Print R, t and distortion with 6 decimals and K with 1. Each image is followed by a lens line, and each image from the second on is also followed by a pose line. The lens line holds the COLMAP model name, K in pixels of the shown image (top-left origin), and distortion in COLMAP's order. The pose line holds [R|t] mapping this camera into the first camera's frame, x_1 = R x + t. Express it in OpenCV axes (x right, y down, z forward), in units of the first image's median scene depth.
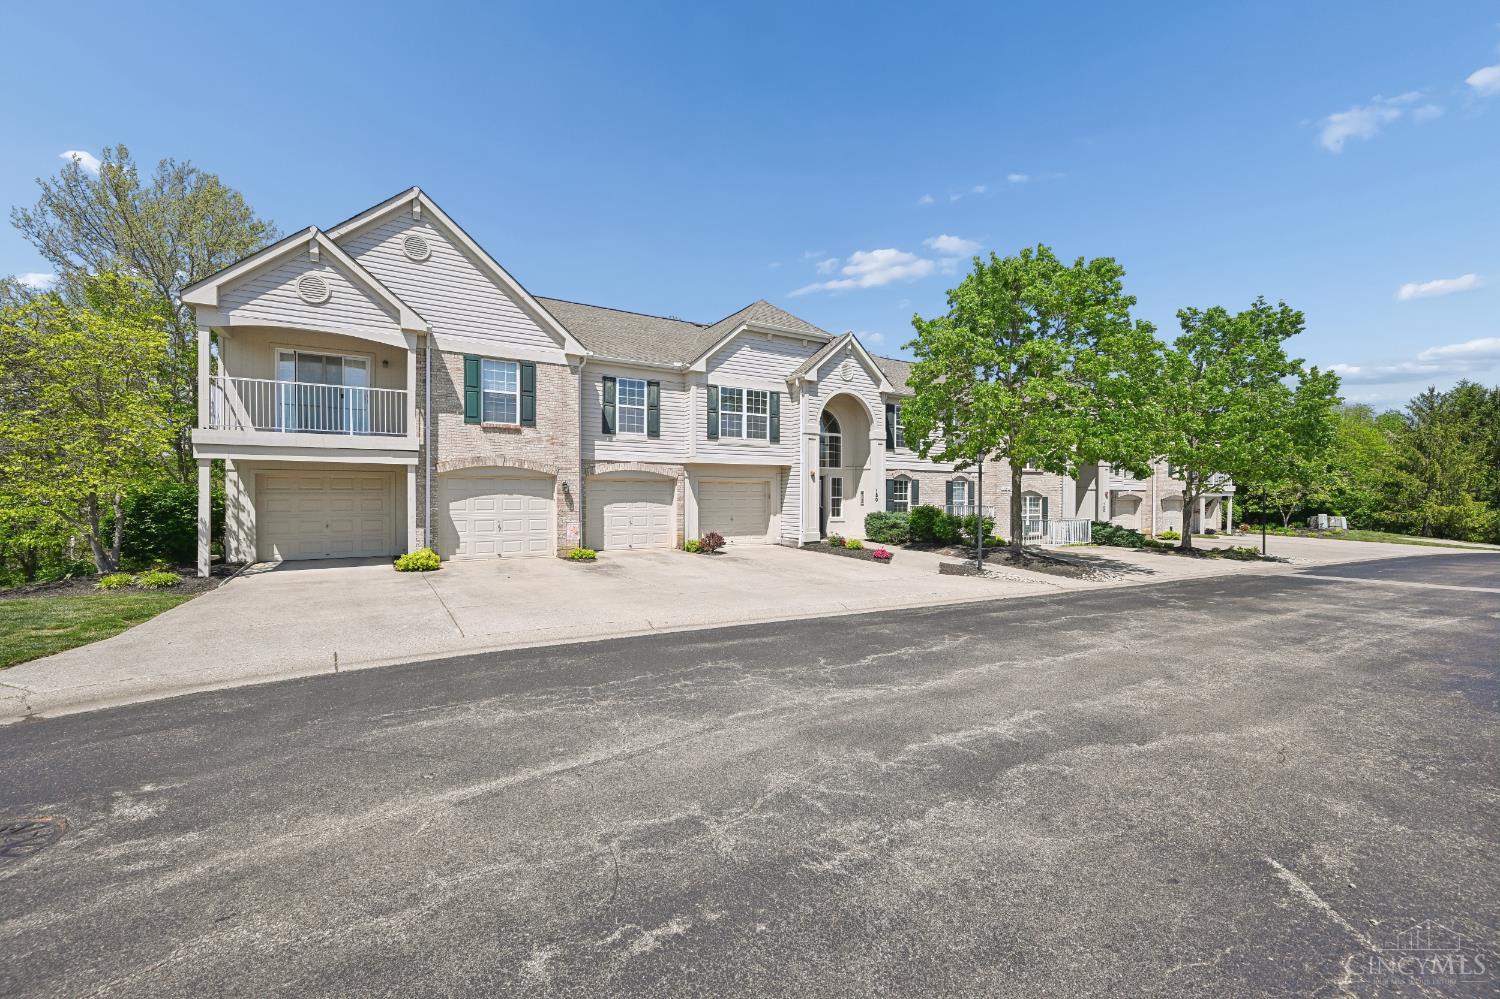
lens RADIAL K [[608.8, 0, 750.0], [0, 608.8, 499.5], [0, 0, 1]] dist [-0.000426, -0.000033]
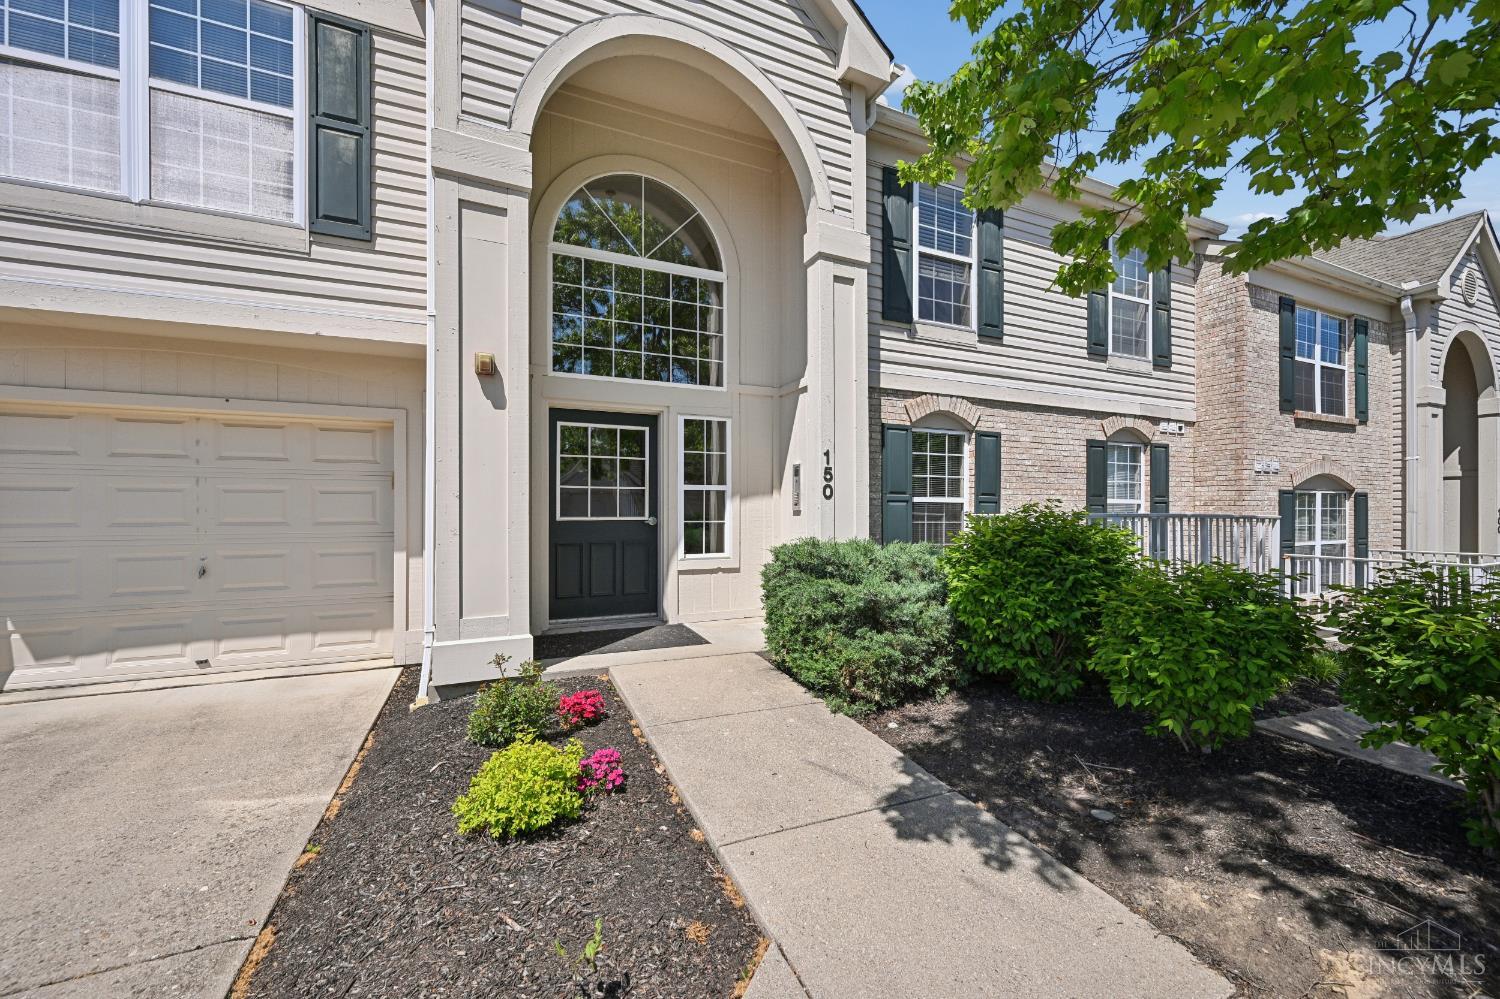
lens RADIAL K [[579.8, 0, 750.1], [0, 579.8, 510.7], [0, 0, 1]] dist [-0.003077, -0.000121]
pose [[0.990868, -0.001046, -0.134828, 0.225935], [0.000972, 0.999999, -0.000616, 0.008858], [0.134829, 0.000480, 0.990869, 0.816028]]
